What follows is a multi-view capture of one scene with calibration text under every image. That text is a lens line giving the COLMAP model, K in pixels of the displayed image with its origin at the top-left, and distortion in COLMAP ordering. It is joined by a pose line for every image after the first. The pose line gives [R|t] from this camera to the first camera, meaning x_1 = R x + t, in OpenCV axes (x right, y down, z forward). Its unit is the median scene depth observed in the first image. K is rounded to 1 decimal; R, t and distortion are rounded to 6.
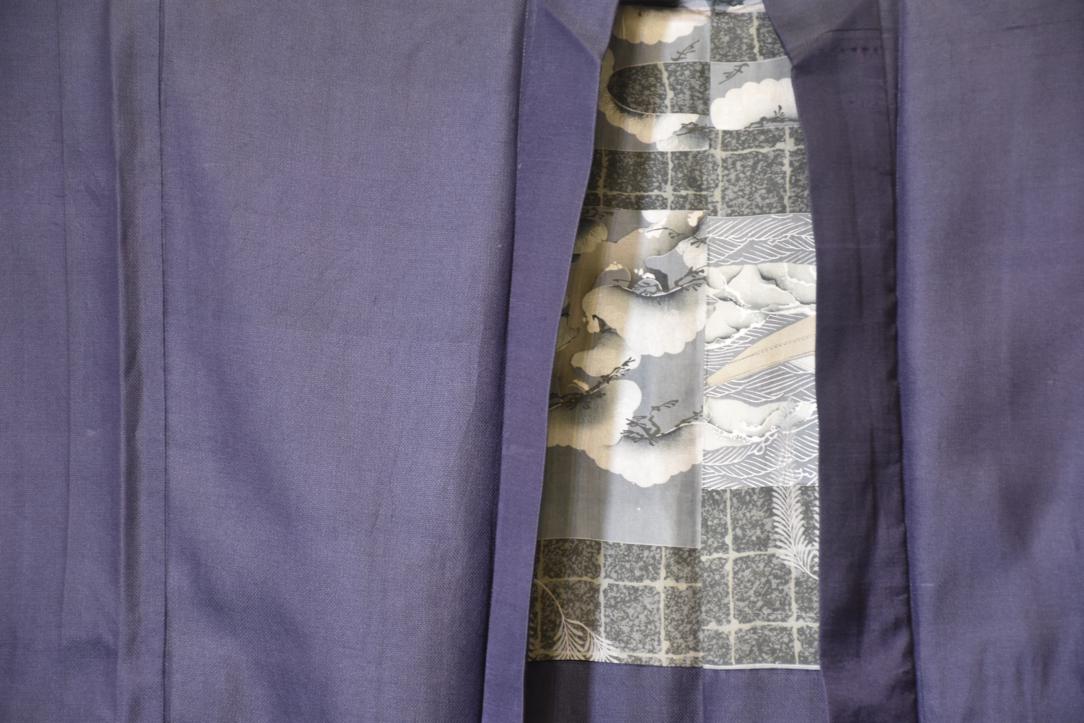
lens RADIAL K [[3723.2, 0, 534.8], [0, 3723.2, 370.0], [0, 0, 1]] dist [1.080950, 0.000000]
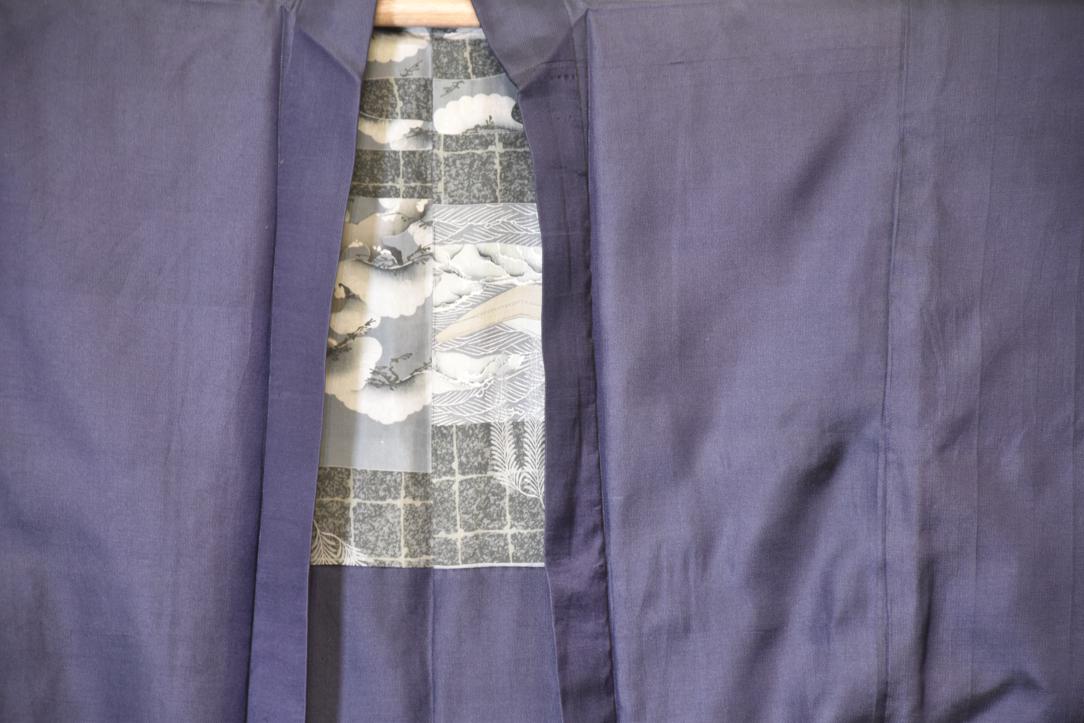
lens RADIAL K [[6410.1, 0, 550.3], [0, 6410.1, 370.6], [0, 0, 1]] dist [2.665100, 0.000000]
pose [[0.954304, -0.008784, 0.298708, -0.553503], [-0.003275, 0.999201, 0.039844, -0.071125], [-0.298820, -0.039002, 0.953512, -1.041200]]
